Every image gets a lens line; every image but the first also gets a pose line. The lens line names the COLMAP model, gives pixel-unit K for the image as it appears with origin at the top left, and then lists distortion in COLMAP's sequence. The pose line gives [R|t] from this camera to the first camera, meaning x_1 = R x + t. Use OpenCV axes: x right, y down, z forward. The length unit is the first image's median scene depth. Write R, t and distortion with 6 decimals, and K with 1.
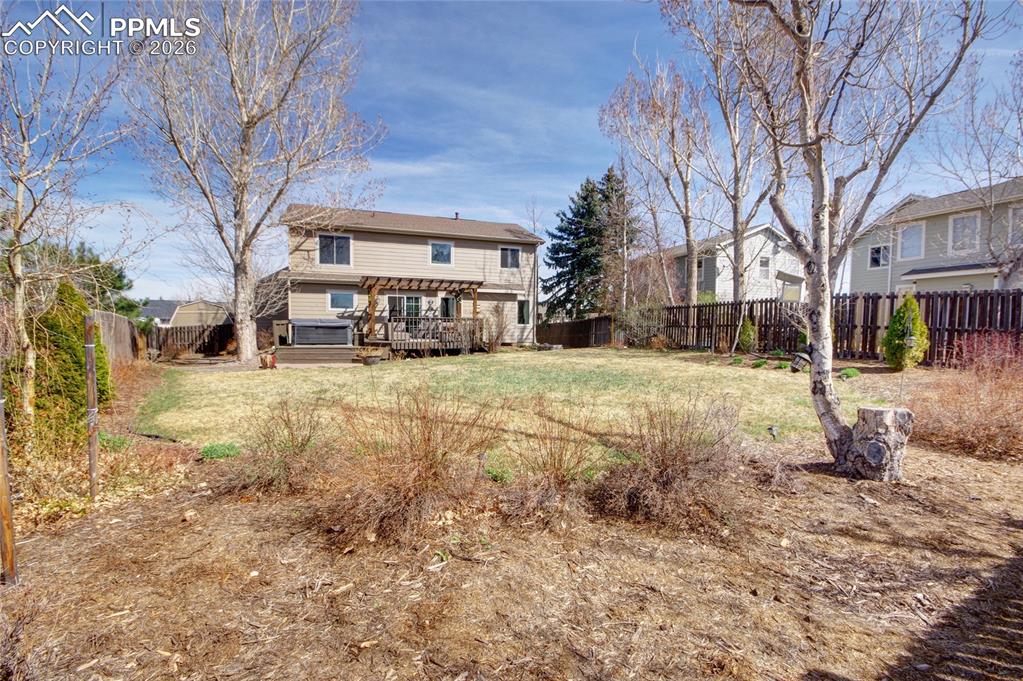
lens RADIAL K [[458.2, 0, 513.0], [0, 458.2, 348.9], [0, 0, 1]] dist [-0.002664, -0.000434]
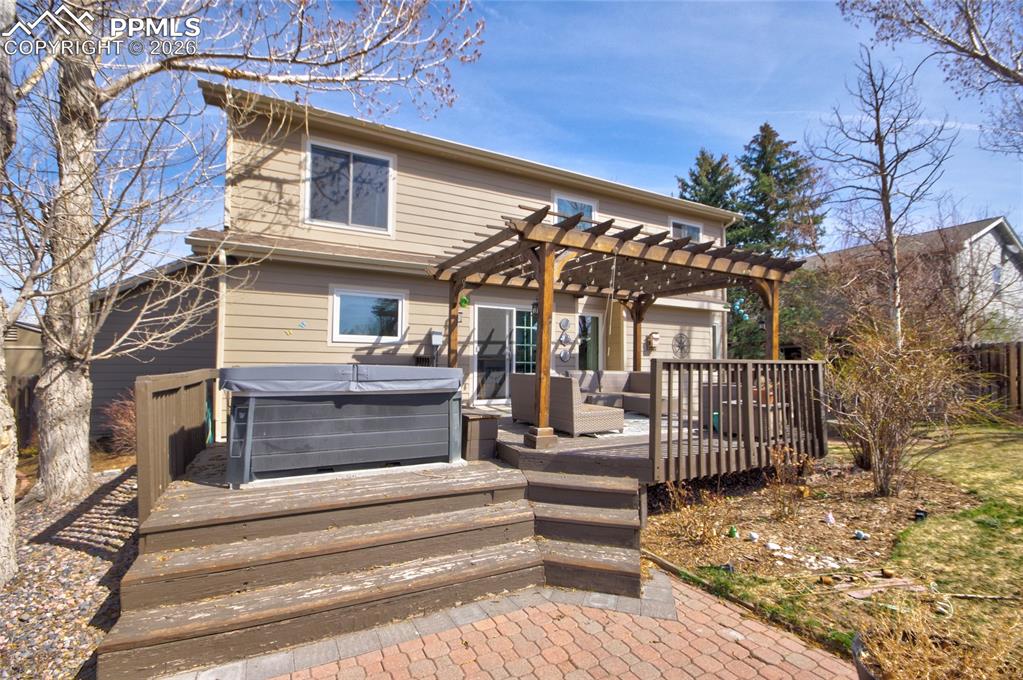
lens RADIAL K [[458.2, 0, 521.7], [0, 458.2, 348.4], [0, 0, 1]] dist [-0.002664, -0.000434]
pose [[0.990130, 0.002617, 0.140126, -0.302701], [0.009630, 0.996192, -0.086651, -0.043966], [-0.139820, 0.087145, 0.986335, 0.612501]]
